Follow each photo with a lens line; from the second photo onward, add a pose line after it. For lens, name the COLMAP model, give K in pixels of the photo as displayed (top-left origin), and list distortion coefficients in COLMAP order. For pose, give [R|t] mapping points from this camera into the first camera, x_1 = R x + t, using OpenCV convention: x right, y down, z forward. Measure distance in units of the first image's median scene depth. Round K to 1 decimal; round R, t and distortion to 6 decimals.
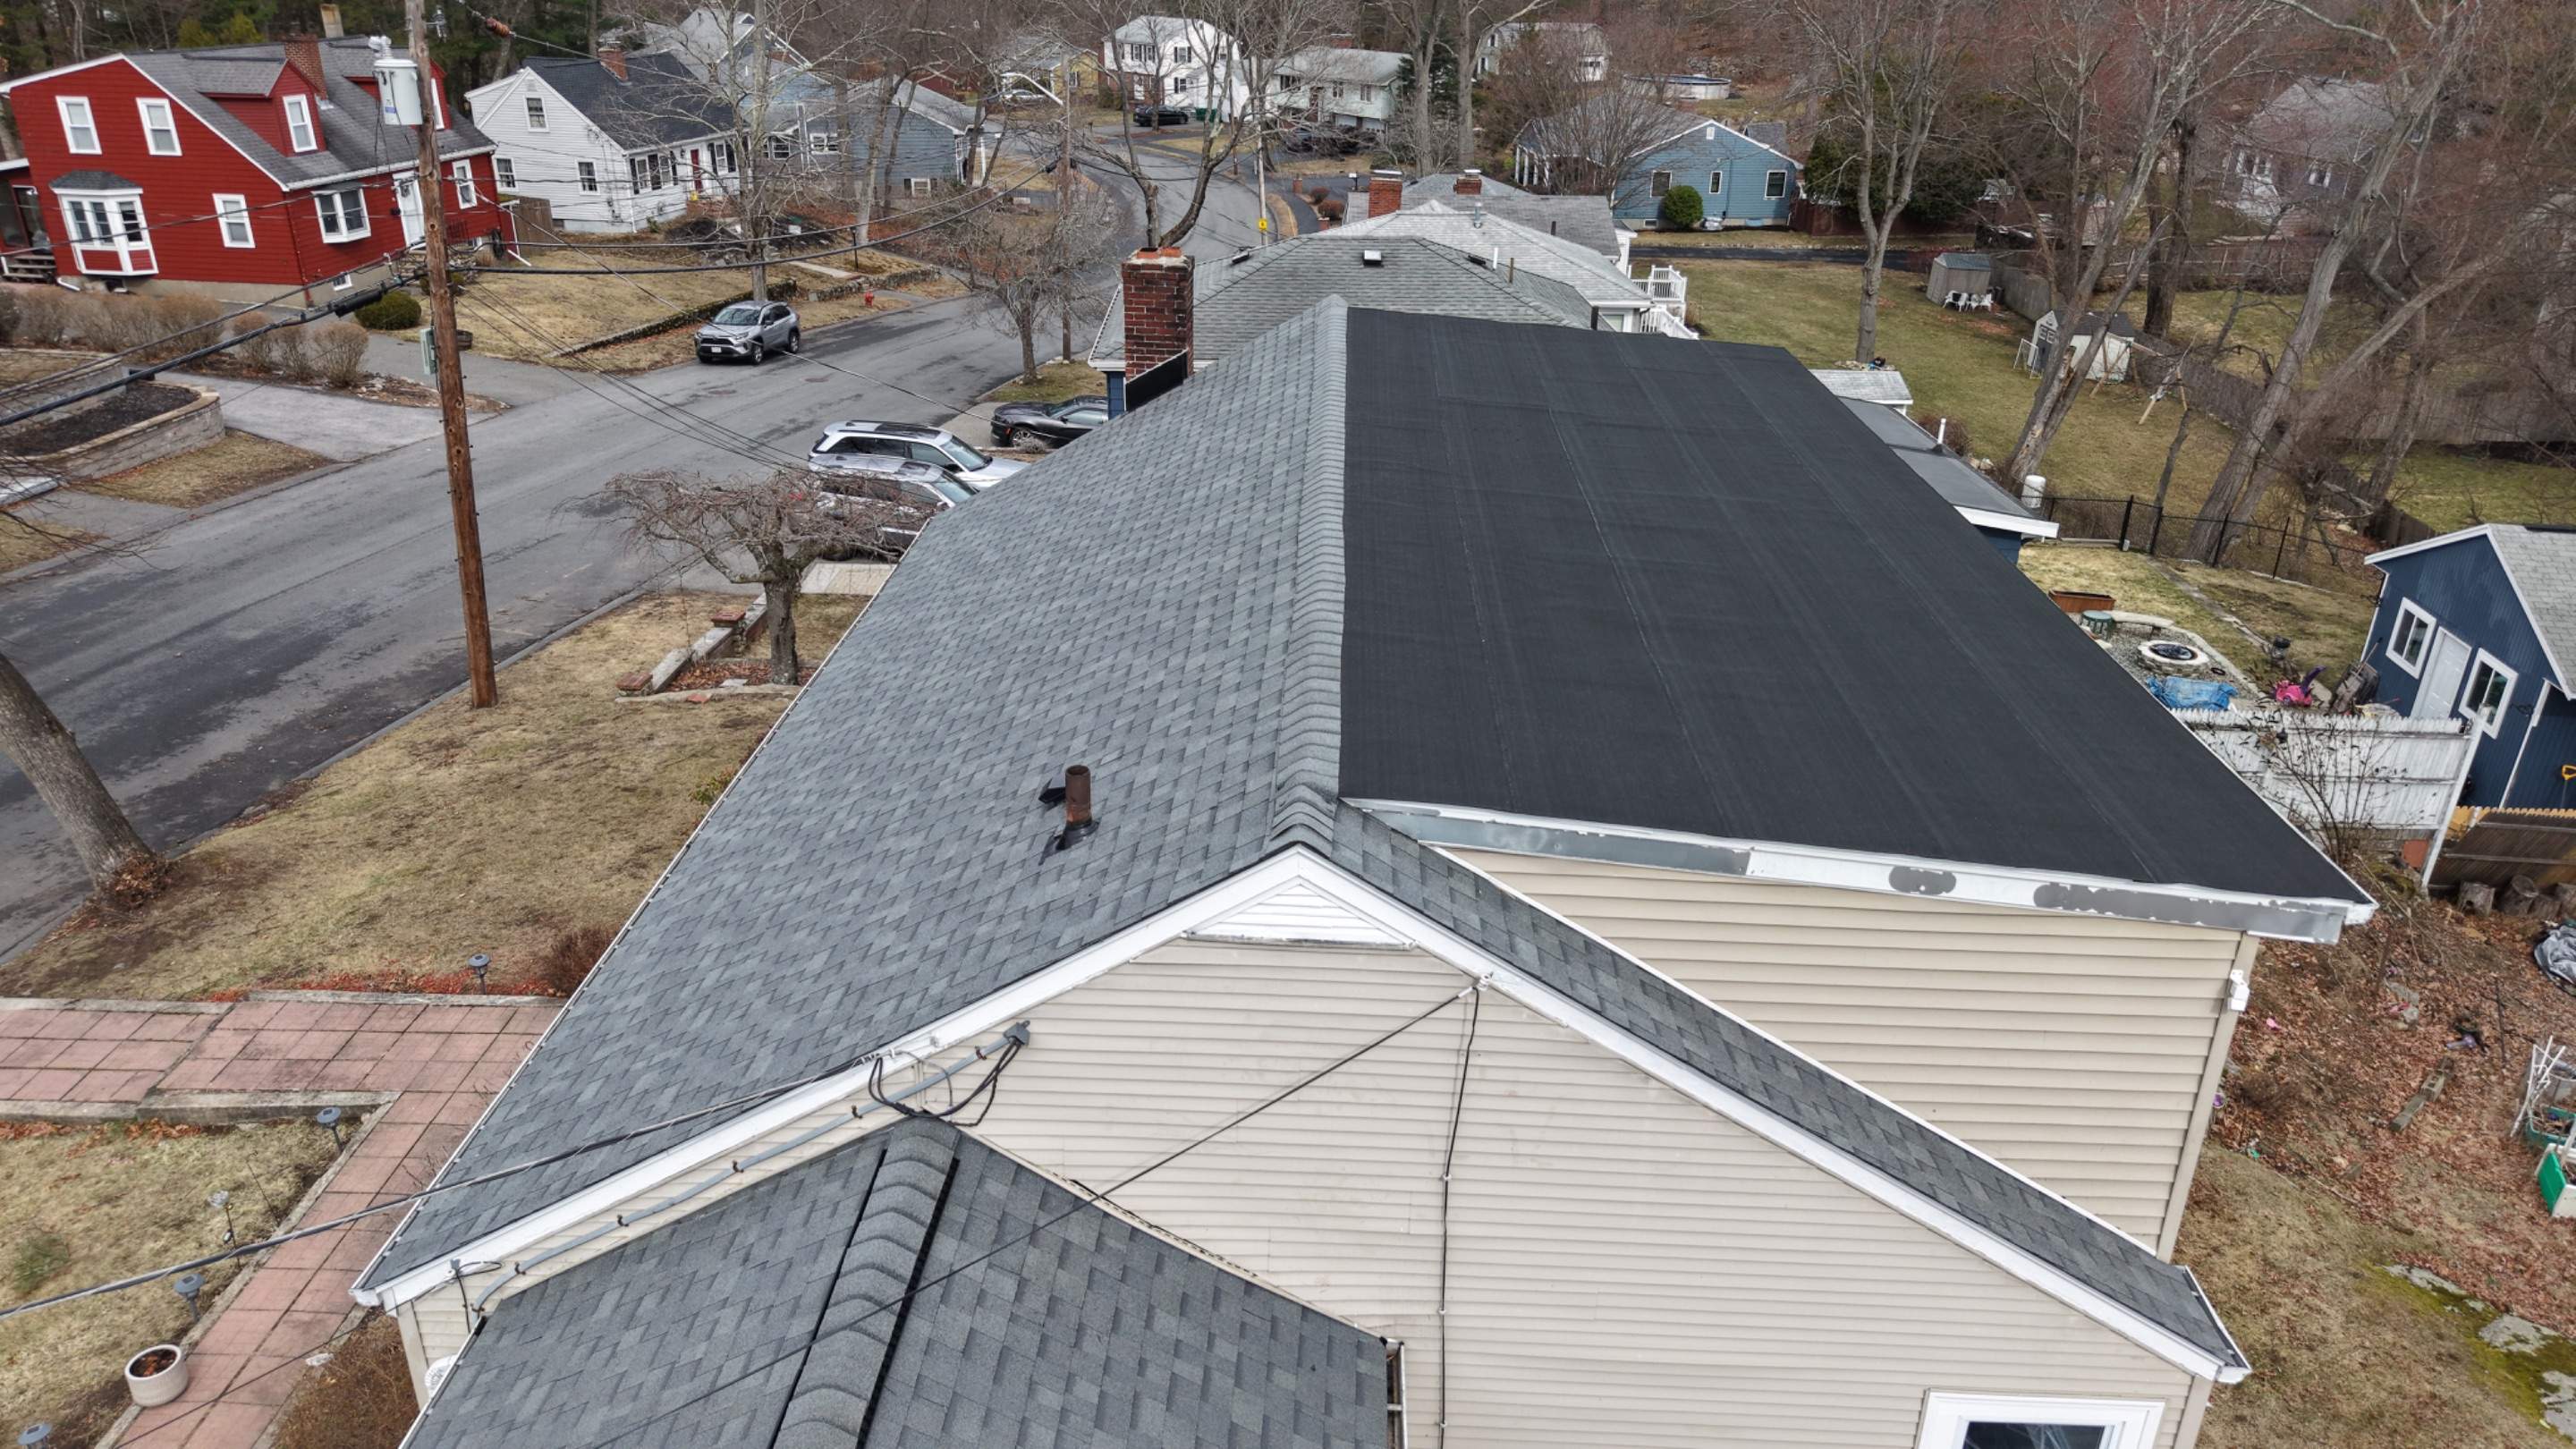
lens RADIAL K [[1721.0, 0, 1280.2], [0, 1721.0, 727.2], [0, 0, 1]] dist [0.017982, -0.018876]
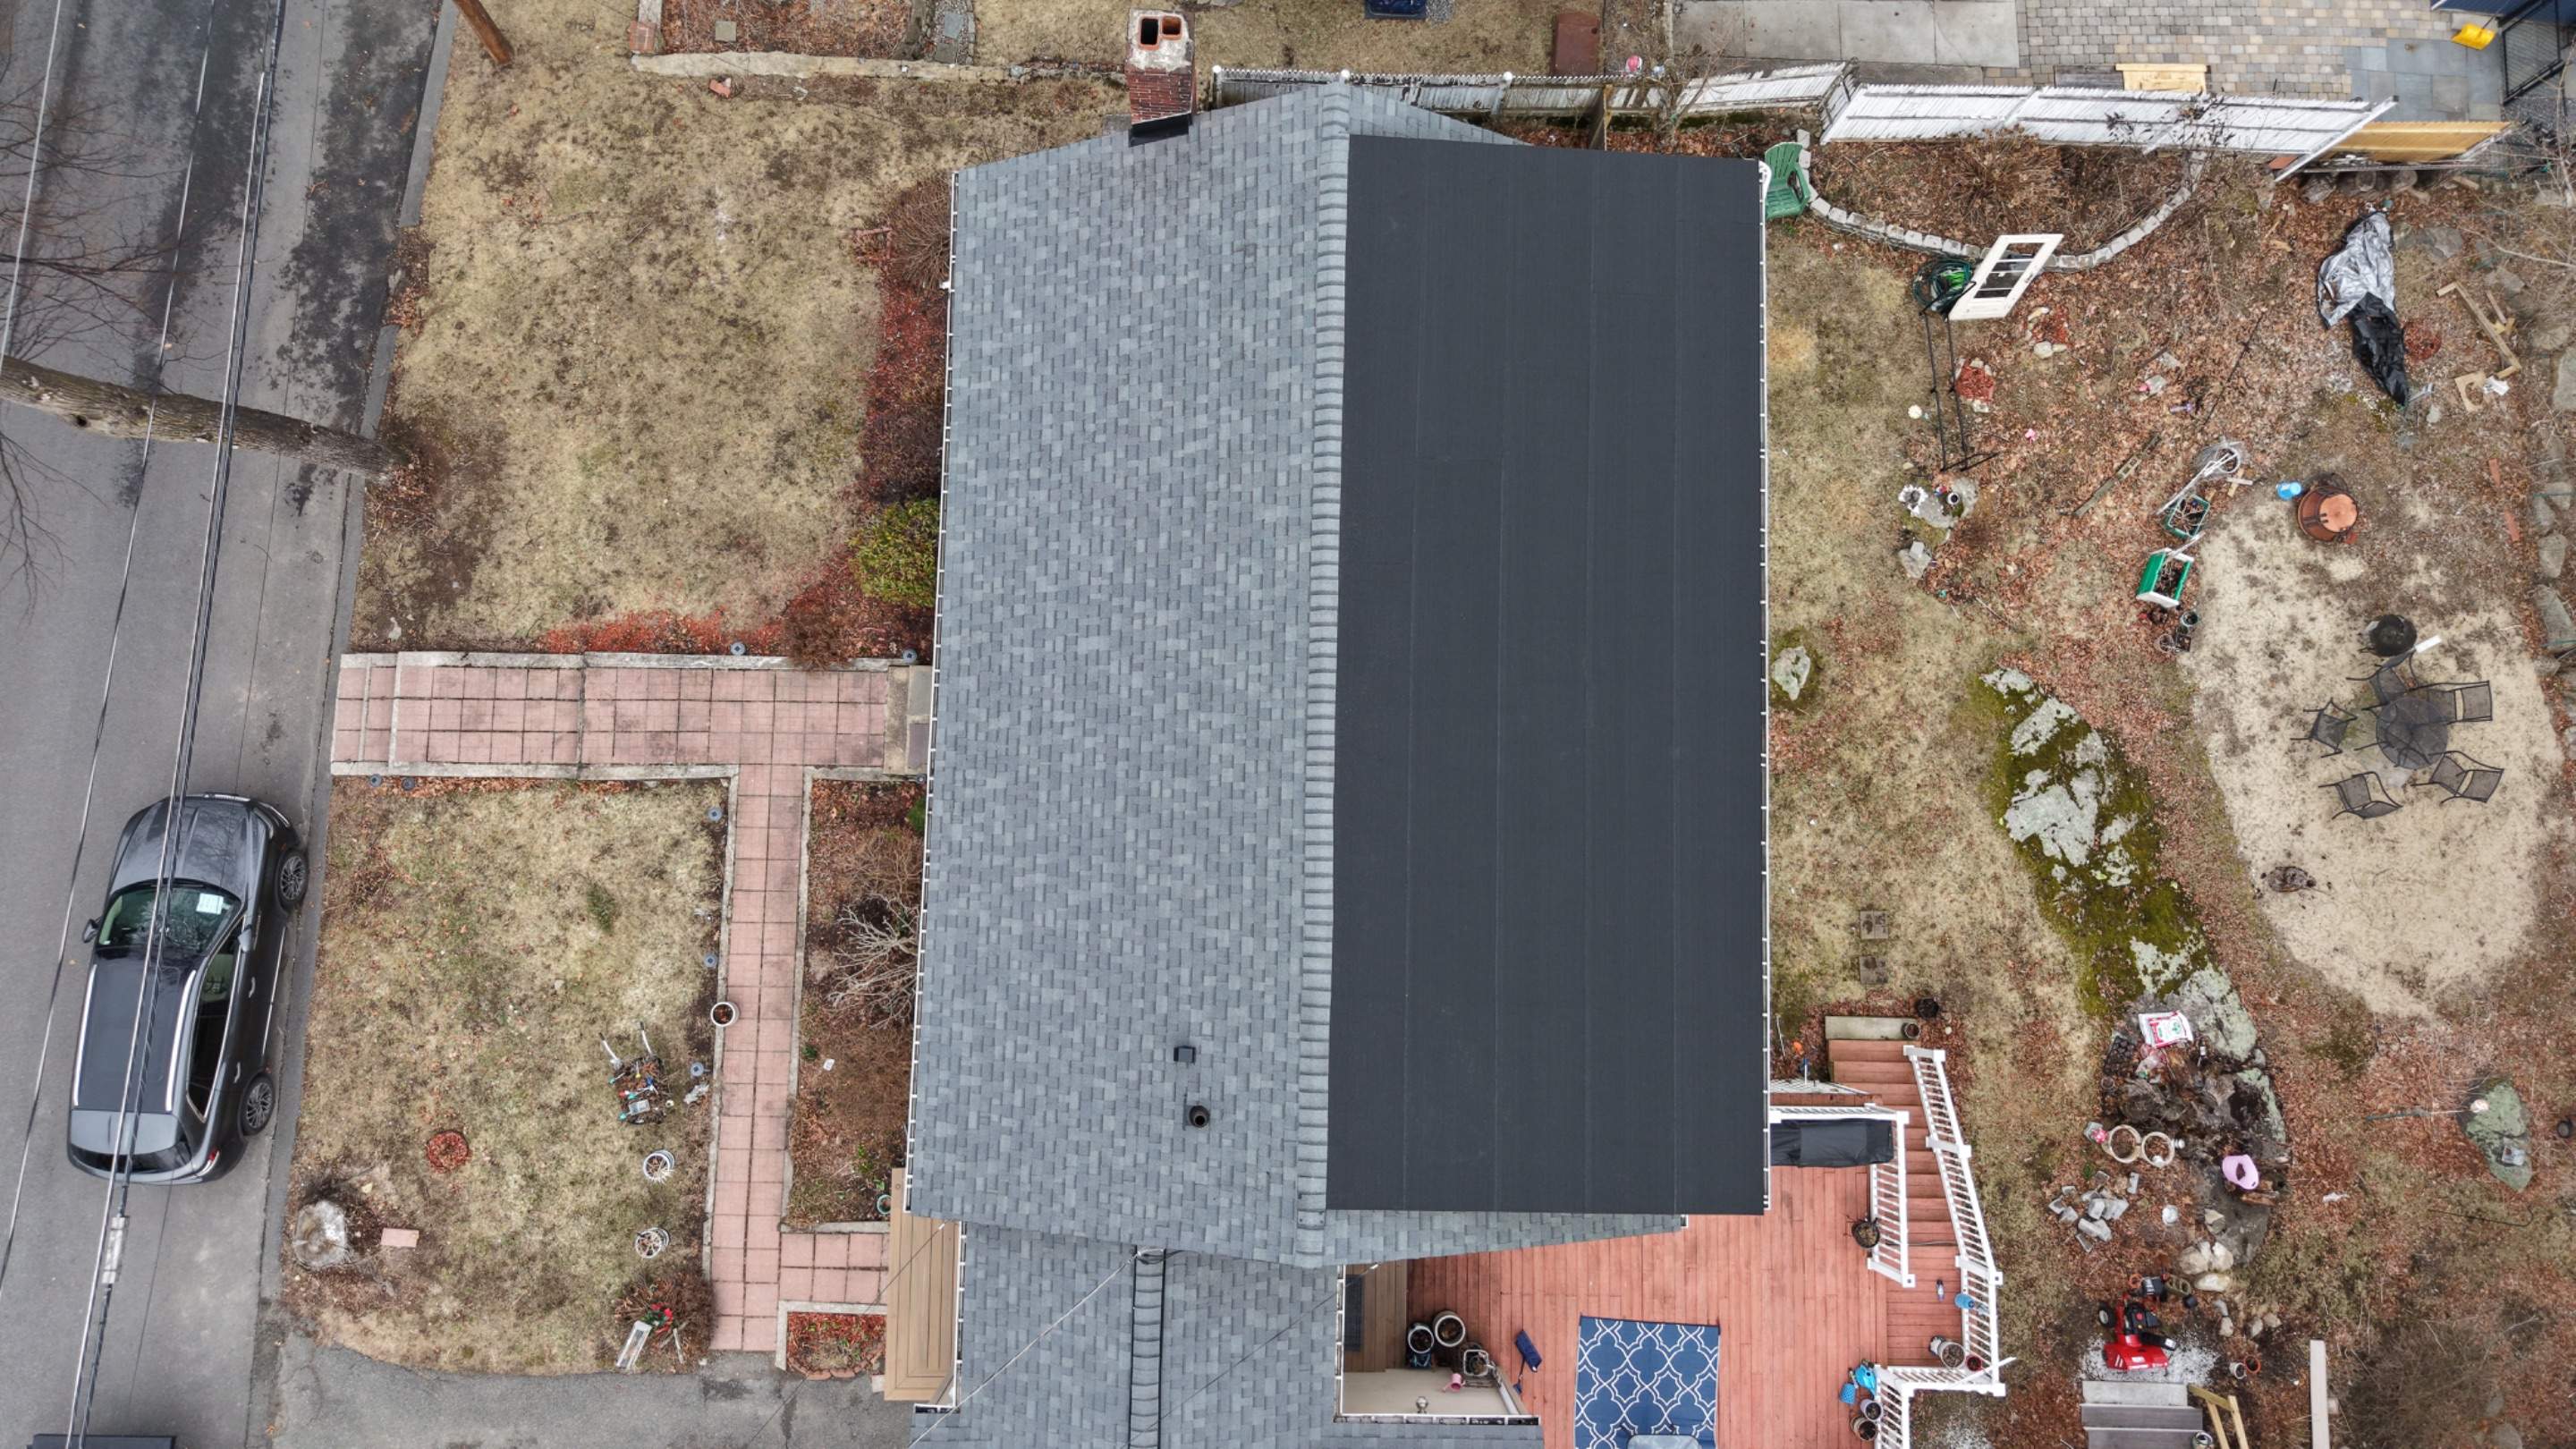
lens RADIAL K [[1721.0, 0, 1281.2], [0, 1721.0, 728.9], [0, 0, 1]] dist [0.017982, -0.018876]
pose [[0.999838, -0.012588, 0.012847, -0.016288], [-0.004635, 0.509843, 0.860255, -0.798109], [-0.017379, -0.860175, 0.509703, 0.136498]]
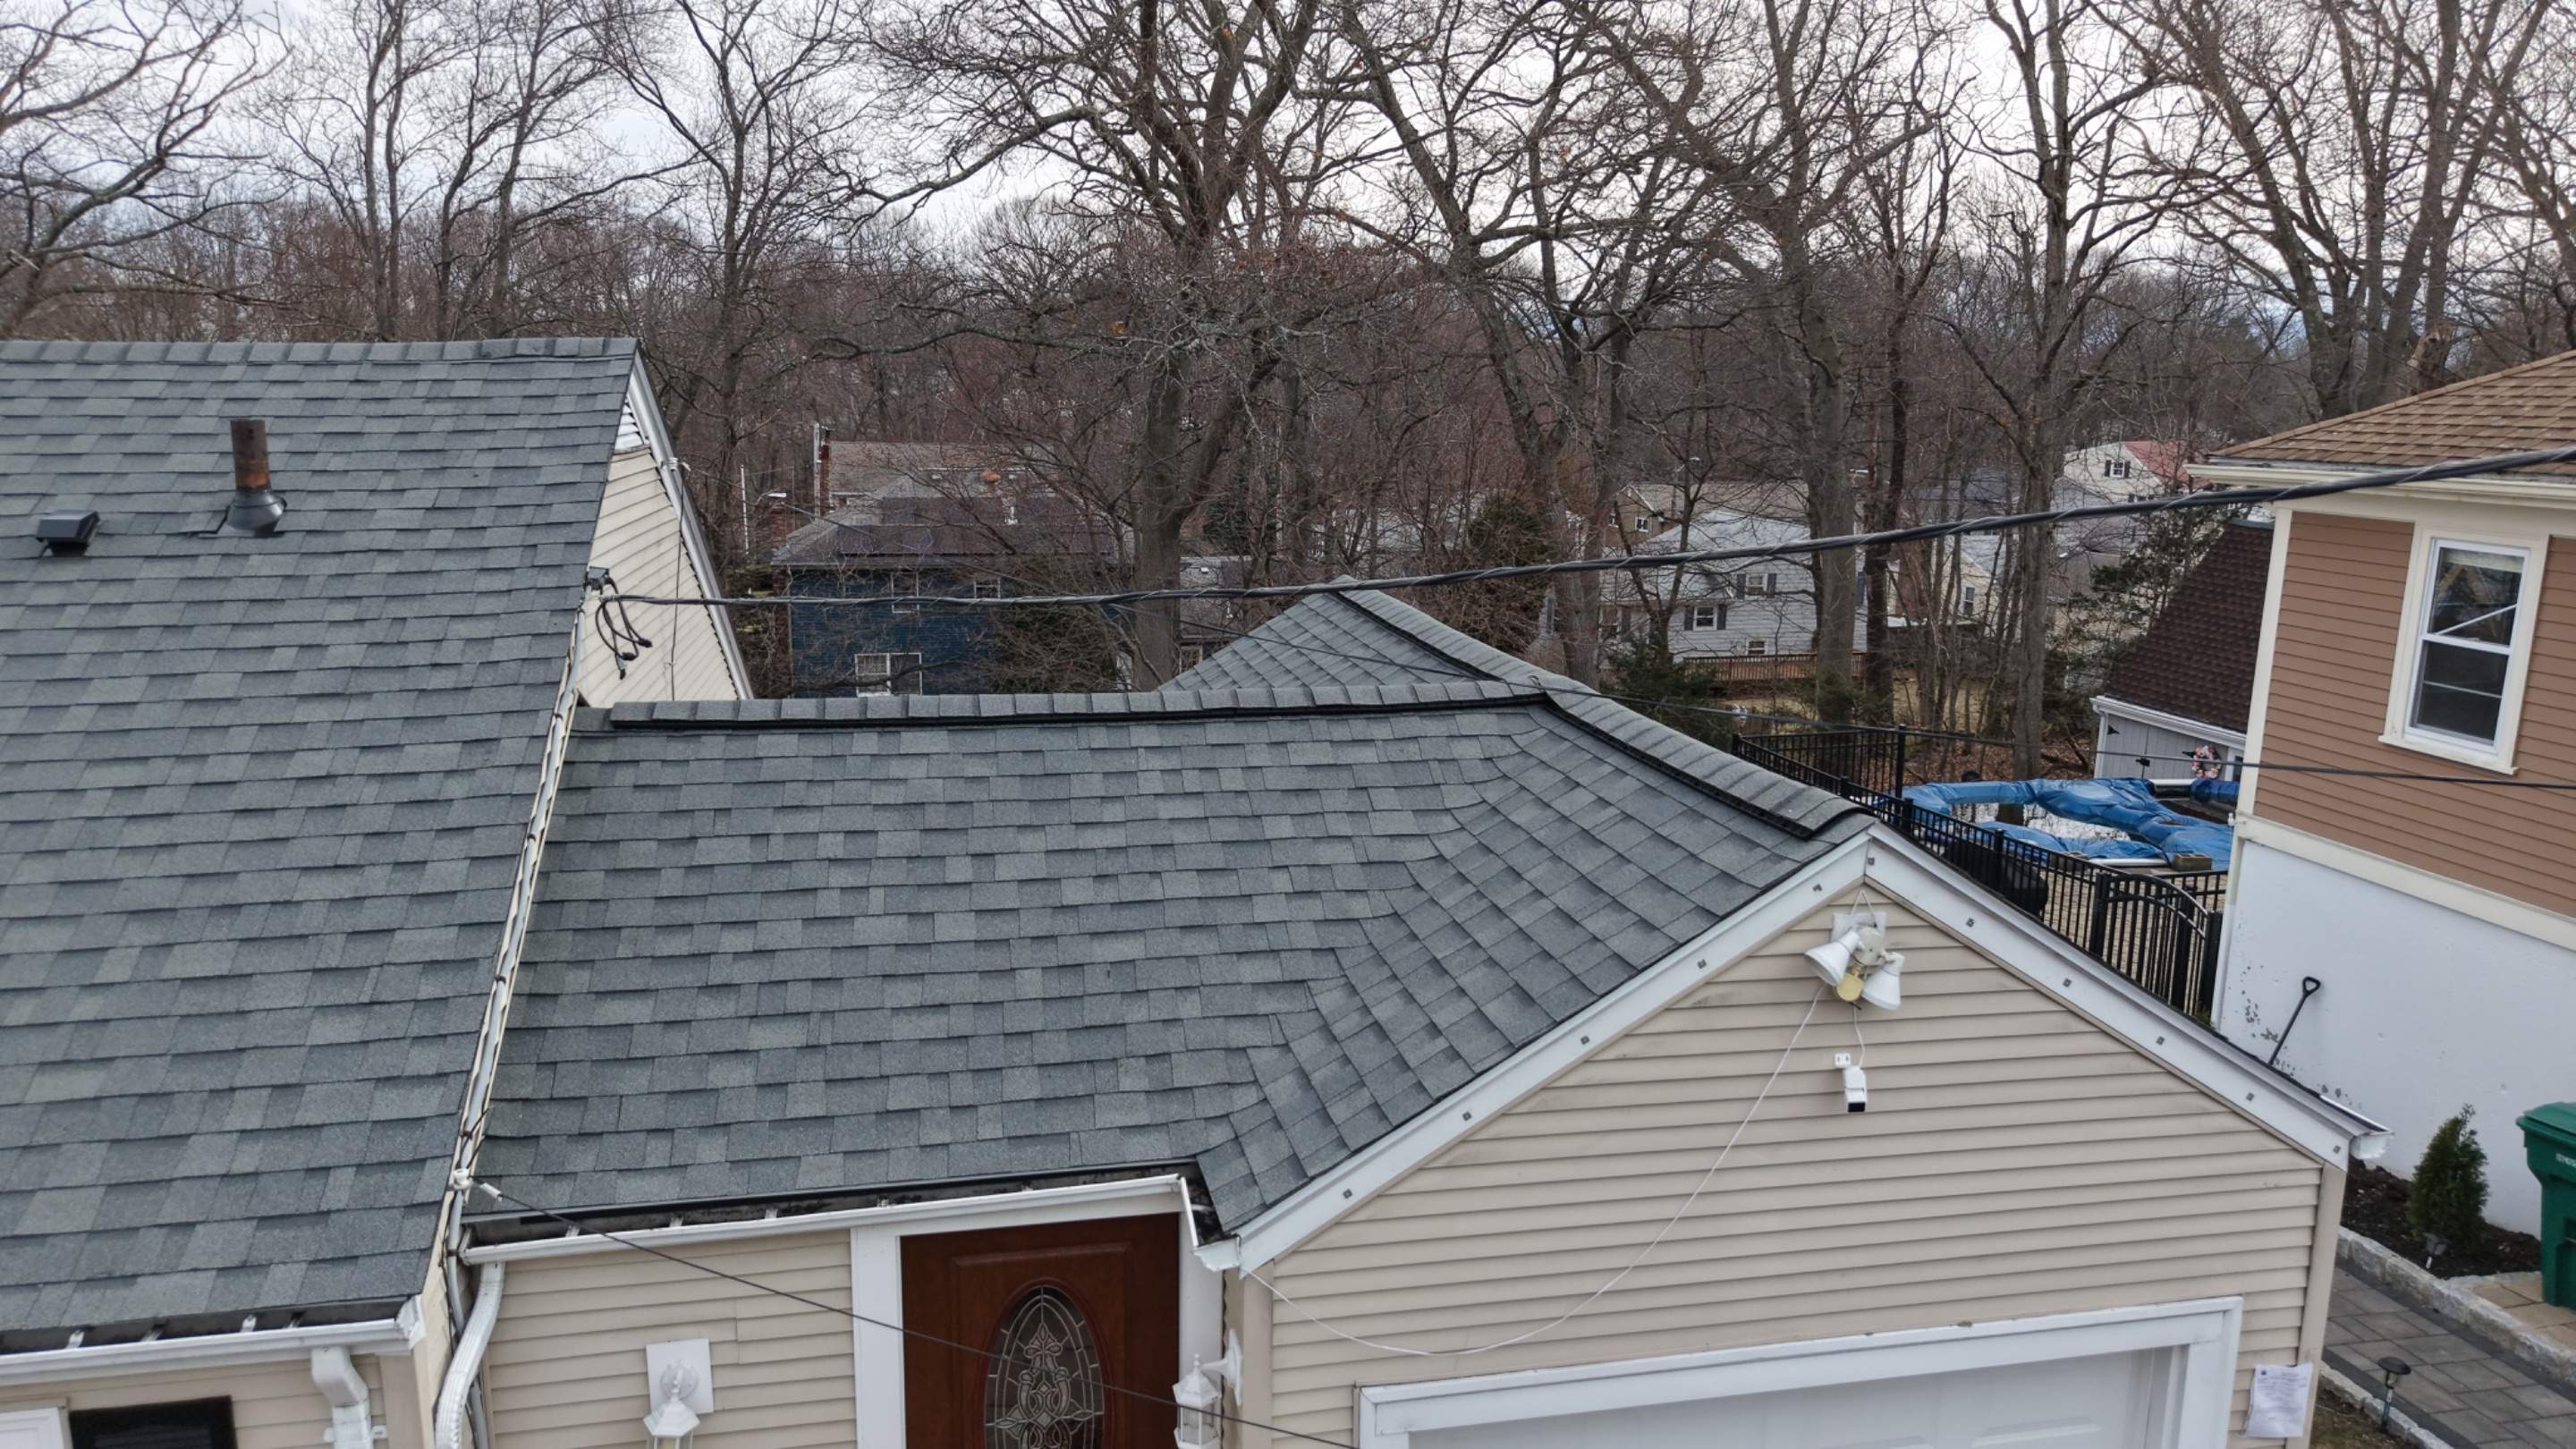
lens RADIAL K [[1721.0, 0, 1273.8], [0, 1721.0, 727.8], [0, 0, 1]] dist [0.017982, -0.018876]
pose [[-0.227447, -0.211257, 0.950599, -0.419542], [0.389964, 0.874732, 0.287702, 0.043948], [-0.892298, 0.436137, -0.116573, 0.285500]]
